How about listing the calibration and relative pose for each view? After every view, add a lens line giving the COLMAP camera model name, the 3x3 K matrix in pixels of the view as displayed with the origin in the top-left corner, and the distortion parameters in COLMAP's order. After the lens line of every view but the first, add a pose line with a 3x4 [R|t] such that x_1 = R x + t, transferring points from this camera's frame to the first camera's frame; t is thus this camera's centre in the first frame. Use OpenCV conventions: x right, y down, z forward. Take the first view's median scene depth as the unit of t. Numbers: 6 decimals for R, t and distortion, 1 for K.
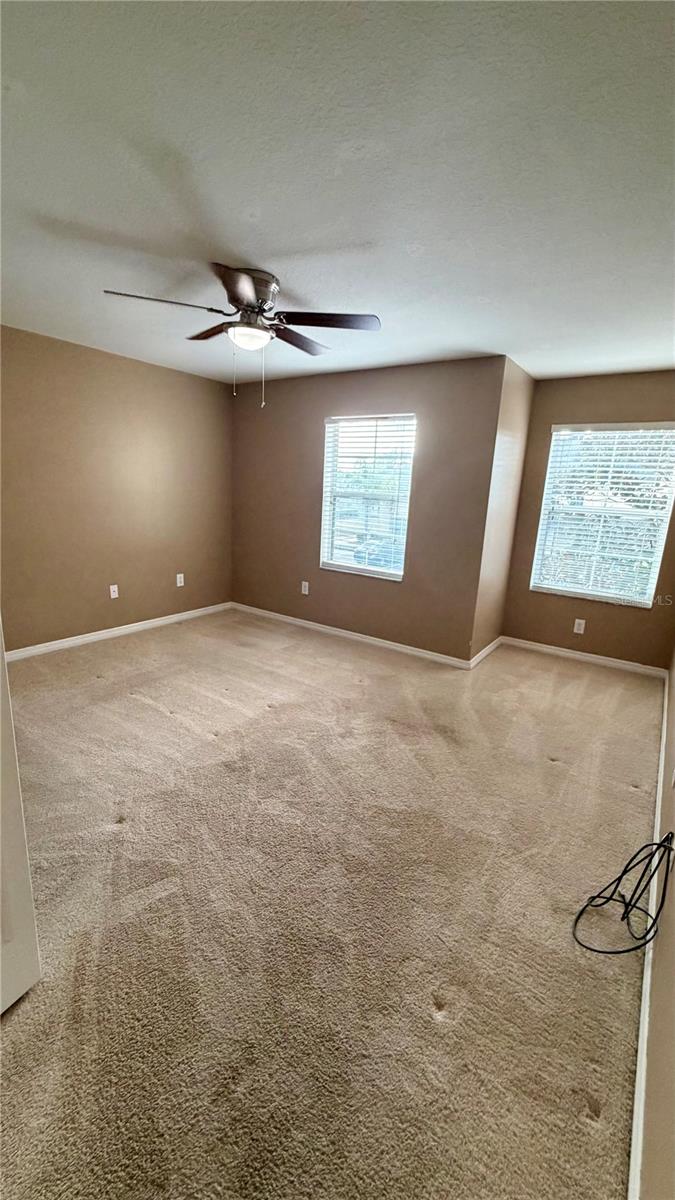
lens RADIAL K [[477.6, 0, 335.9], [0, 477.6, 595.6], [0, 0, 1]] dist [-0.008389, 0.000180]
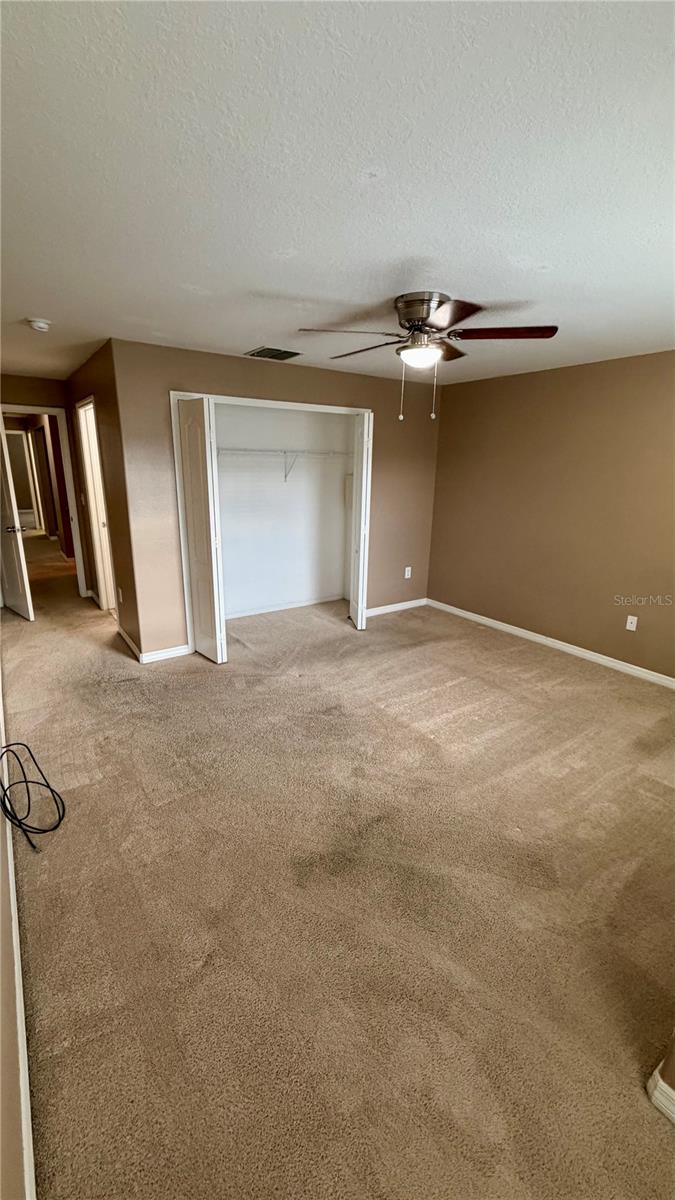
lens RADIAL K [[477.6, 0, 335.9], [0, 477.6, 595.6], [0, 0, 1]] dist [-0.008389, 0.000180]
pose [[-0.334429, 0.198715, -0.921233, 0.657682], [-0.252747, 0.922796, 0.290805, -0.218906], [0.907897, 0.330092, -0.258385, 0.895266]]
